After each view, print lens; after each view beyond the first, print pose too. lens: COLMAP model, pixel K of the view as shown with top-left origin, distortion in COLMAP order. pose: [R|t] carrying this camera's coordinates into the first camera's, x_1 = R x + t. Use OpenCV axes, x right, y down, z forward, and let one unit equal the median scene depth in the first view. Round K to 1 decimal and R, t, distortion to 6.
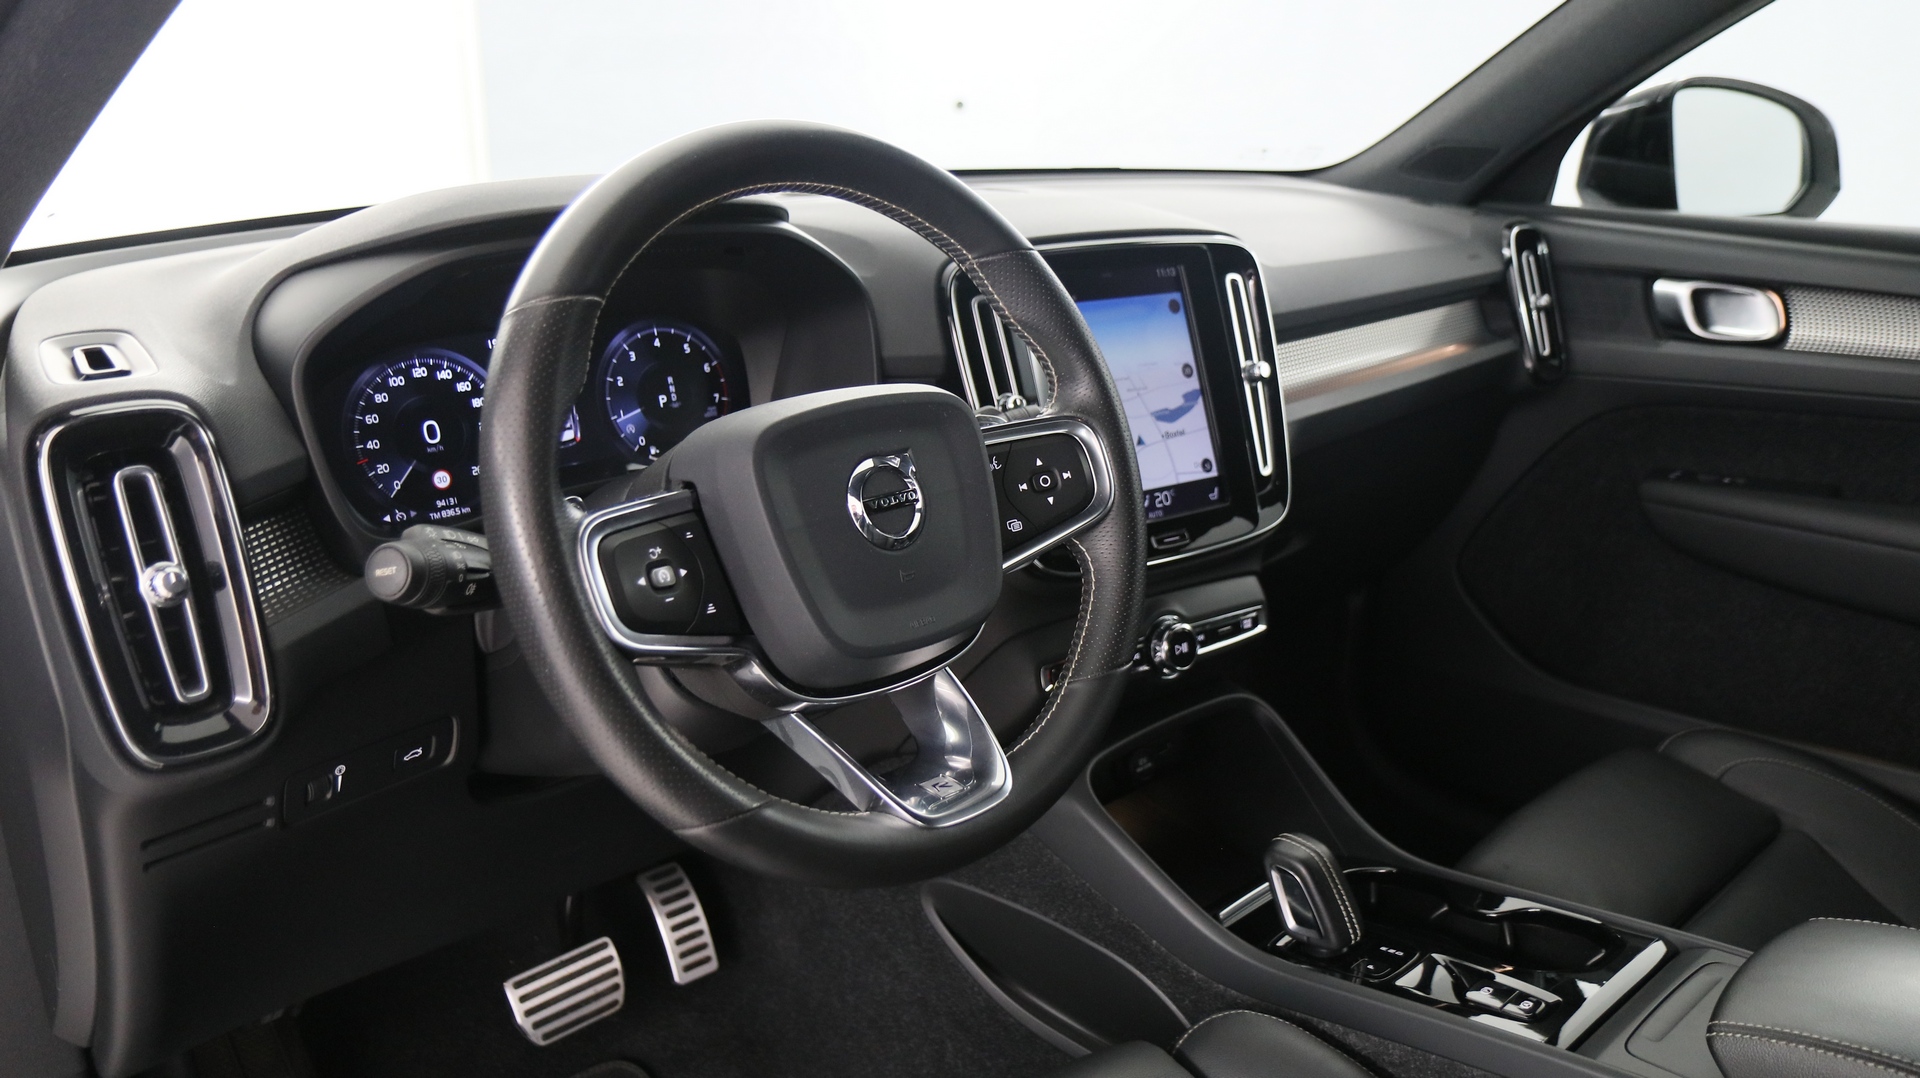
lens RADIAL K [[1456.9, 0, 957.2], [0, 1456.9, 547.2], [0, 0, 1]] dist [-0.022862, 0.019799]
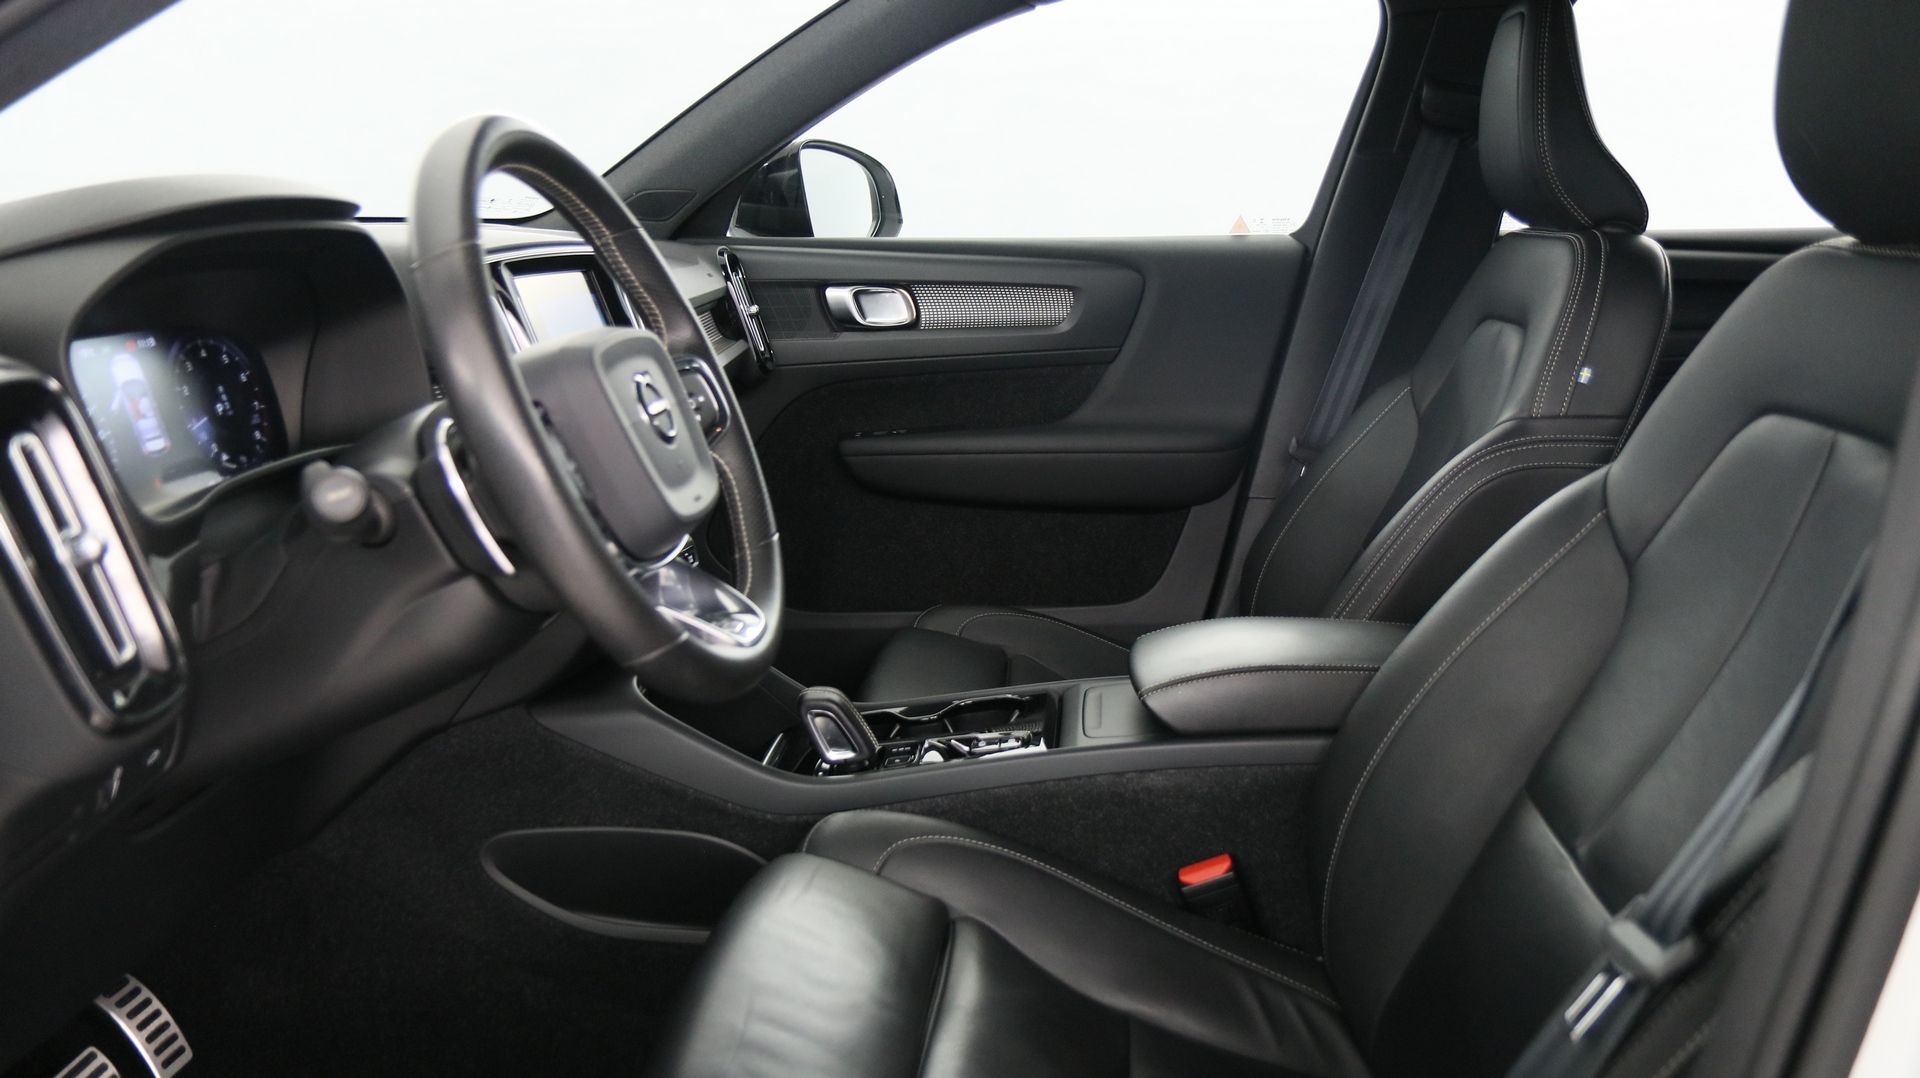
lens RADIAL K [[1456.9, 0, 963.5], [0, 1456.9, 542.2], [0, 0, 1]] dist [-0.022862, 0.019799]
pose [[0.743453, -0.162072, 0.648854, -0.486161], [0.207876, 0.978136, 0.006137, 0.091236], [-0.635662, 0.130318, 0.760889, -0.085357]]
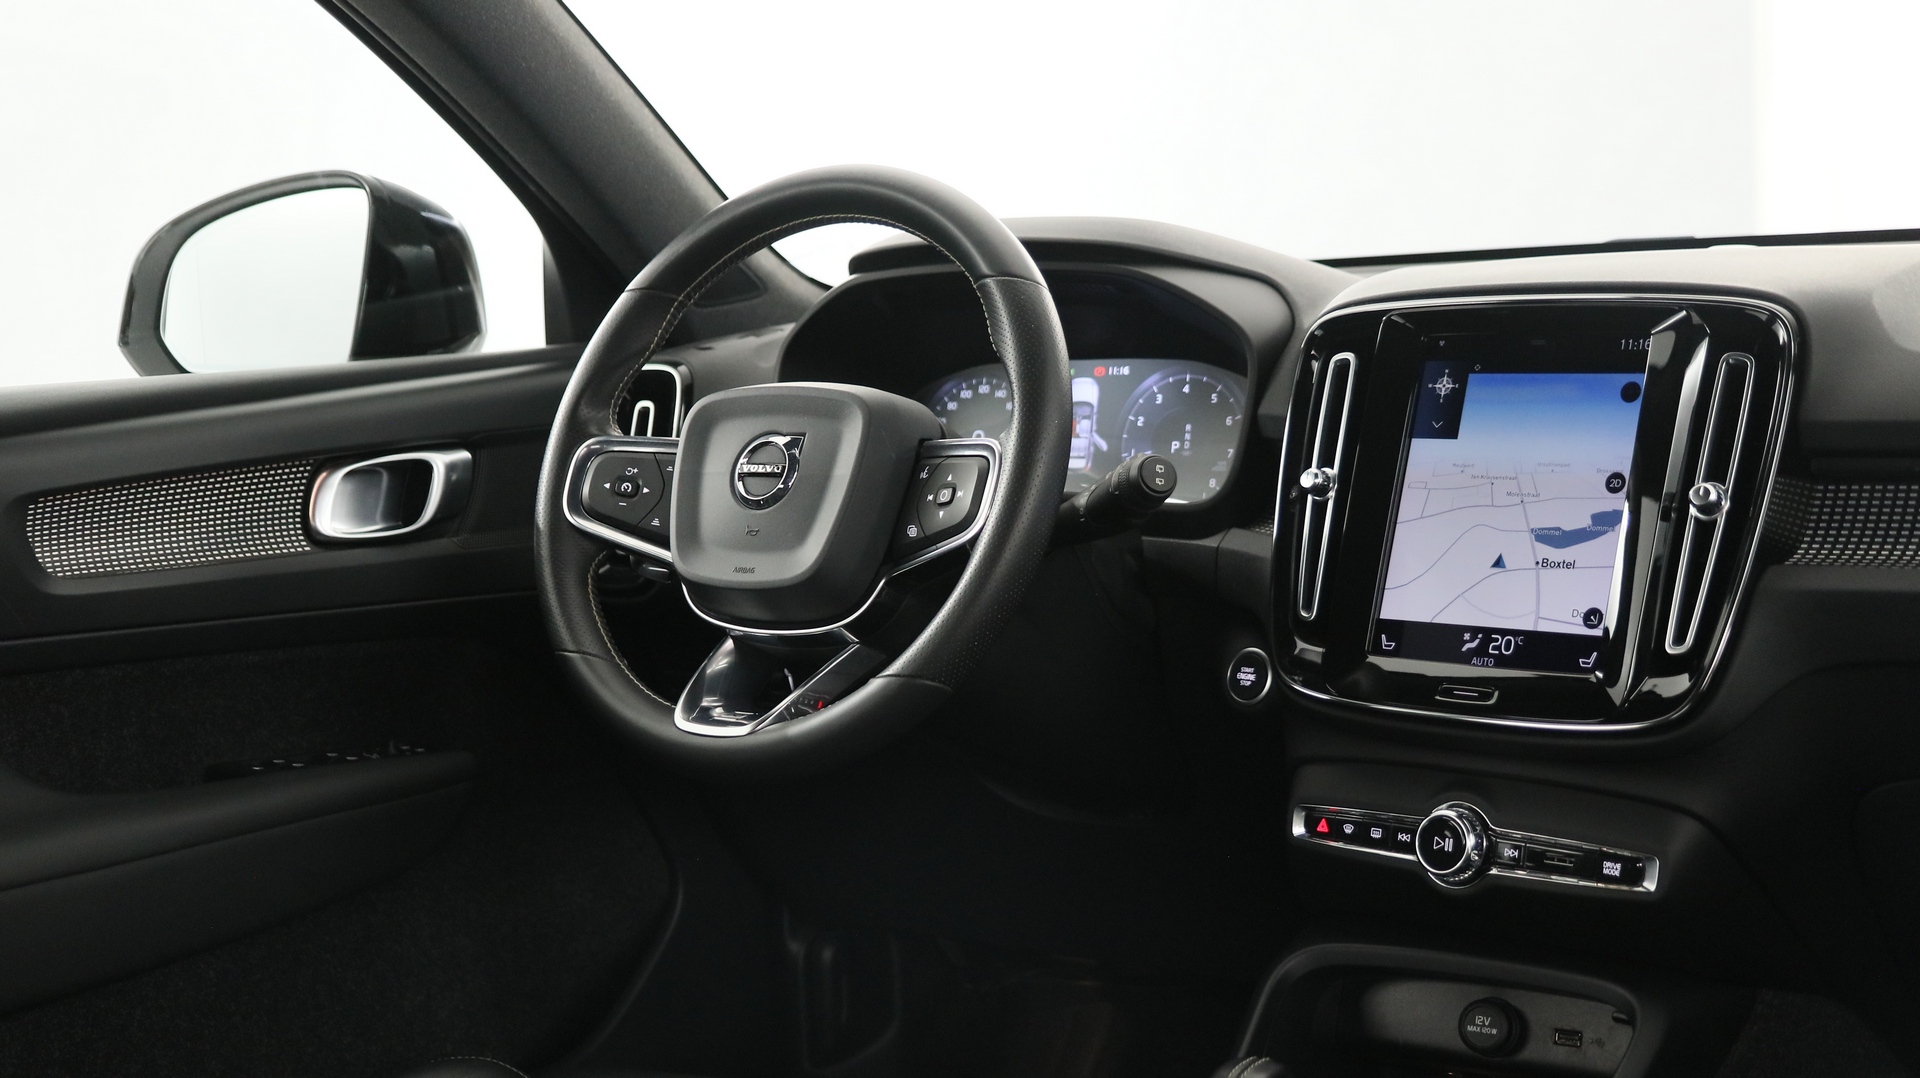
lens RADIAL K [[2483.0, 0, 967.1], [0, 2483.0, 544.3], [0, 0, 1]] dist [0.010383, 0.000000]
pose [[0.212699, 0.098131, -0.972178, 1.397081], [-0.255852, 0.965824, 0.041513, -0.070552], [0.943026, 0.239904, 0.230537, 0.496116]]
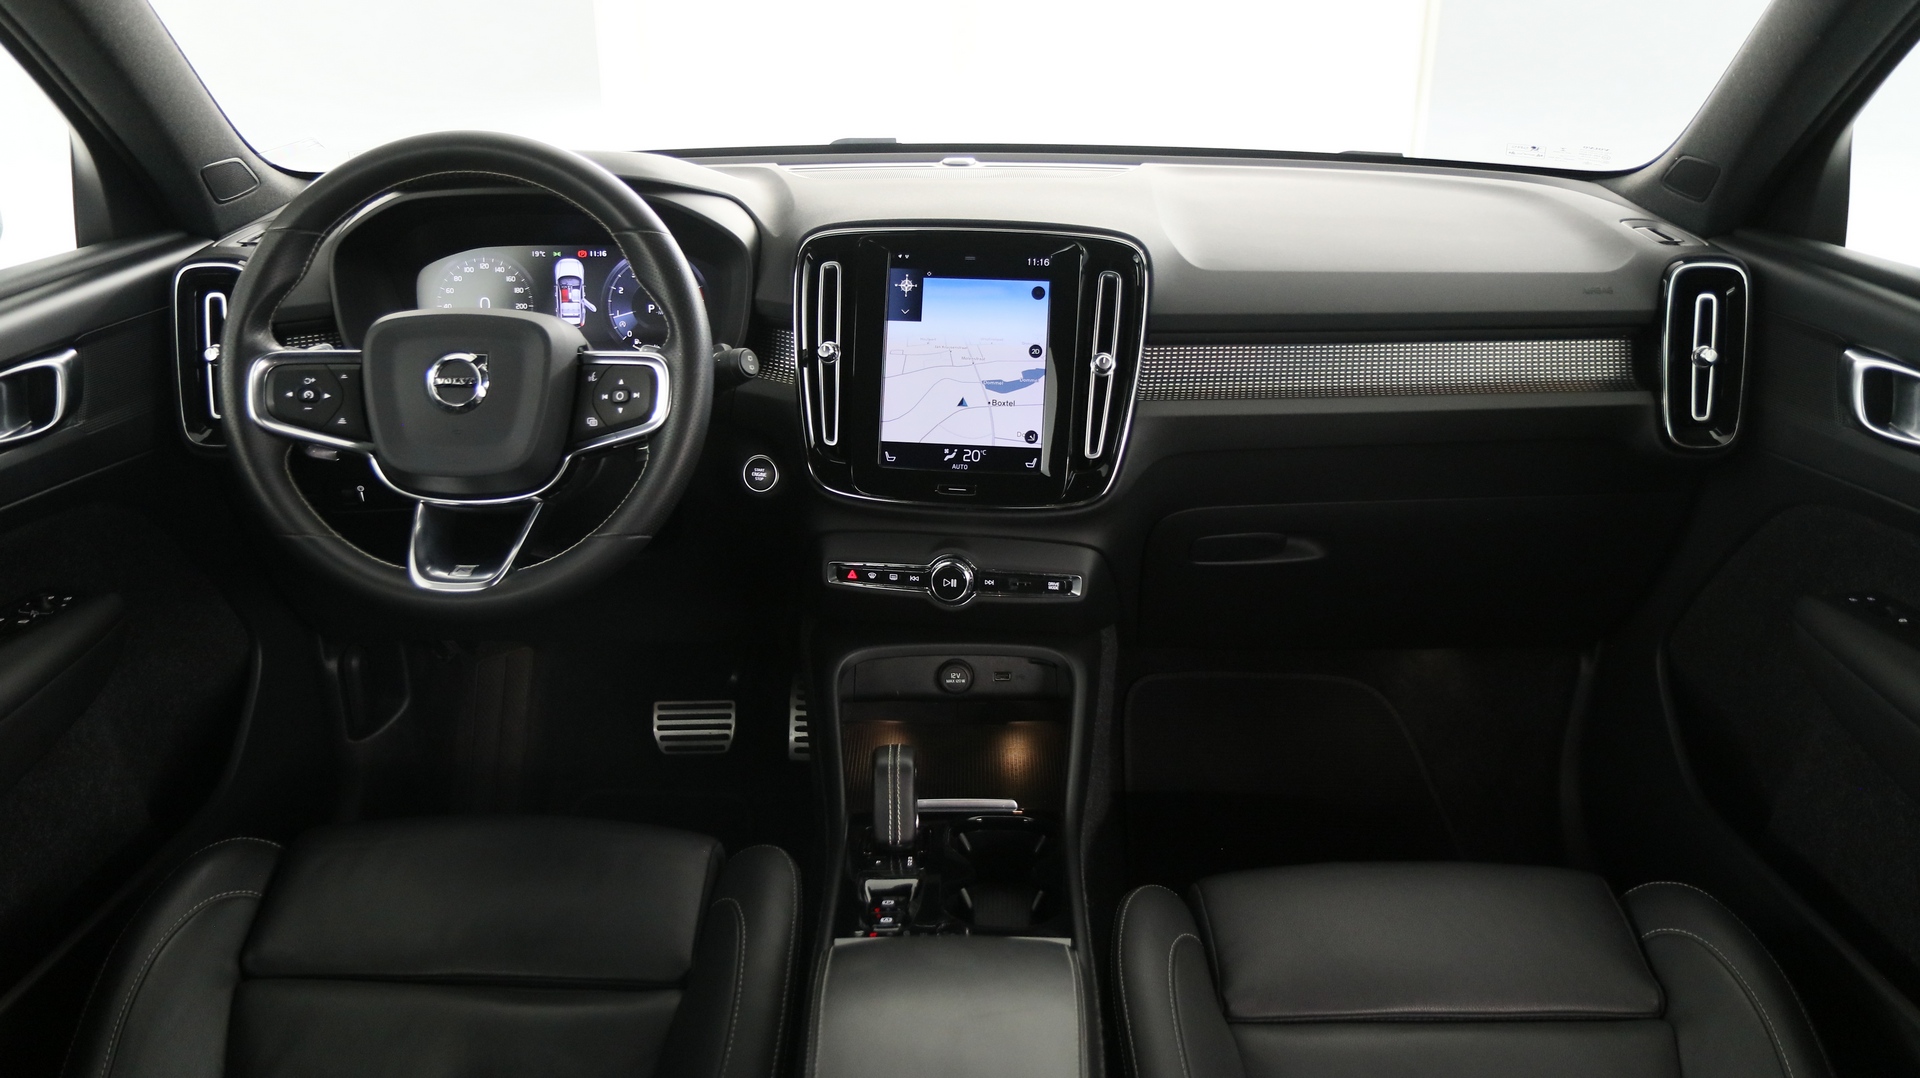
lens RADIAL K [[1456.9, 0, 953.1], [0, 1456.9, 541.3], [0, 0, 1]] dist [-0.022862, 0.019799]
pose [[0.731123, 0.241708, -0.637995, 0.969431], [-0.206479, 0.969676, 0.130749, -0.126266], [0.650251, 0.036139, 0.758860, 0.123162]]
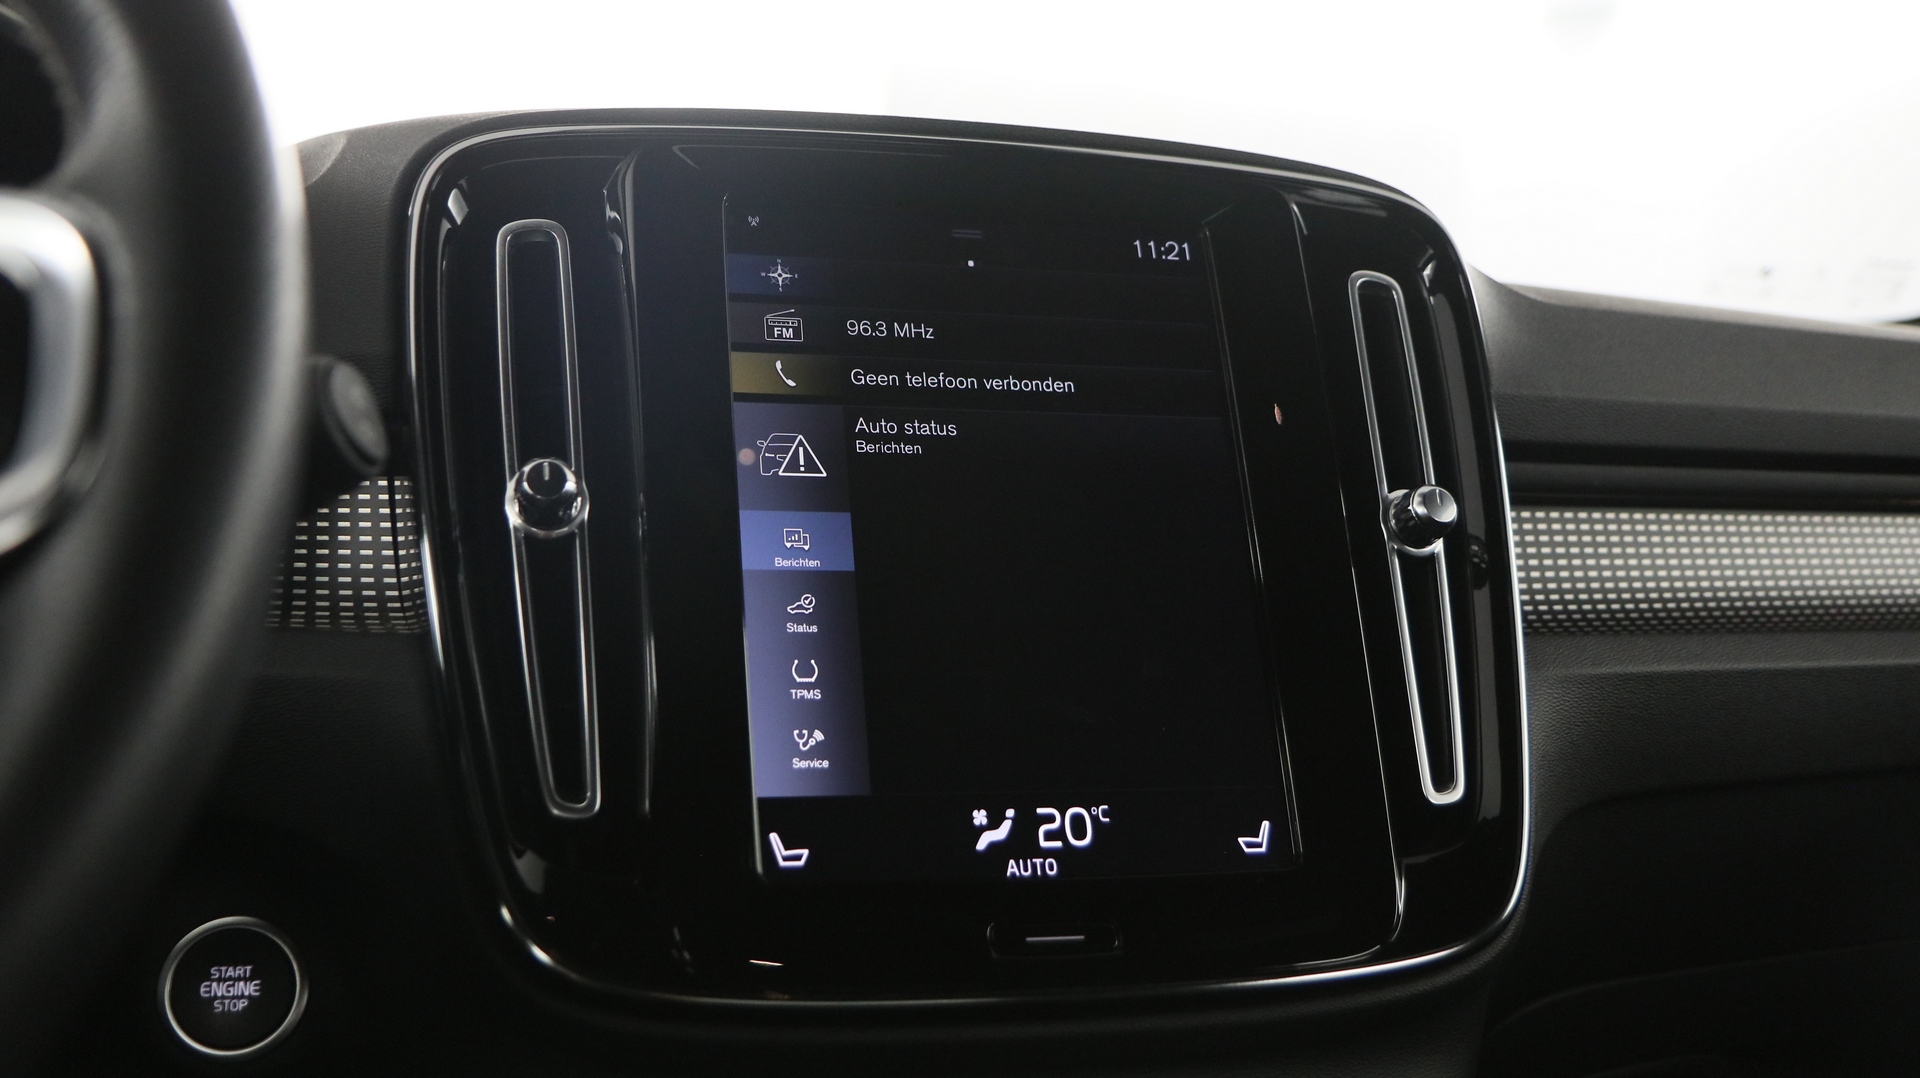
lens RADIAL K [[2031.5, 0, 957.2], [0, 2031.5, 527.1], [0, 0, 1]] dist [-0.067903, 0.000000]
pose [[0.944676, -0.002460, -0.327995, 0.298032], [-0.104783, 0.945311, -0.308880, 0.054002], [0.310817, 0.326160, 0.892755, 0.598724]]
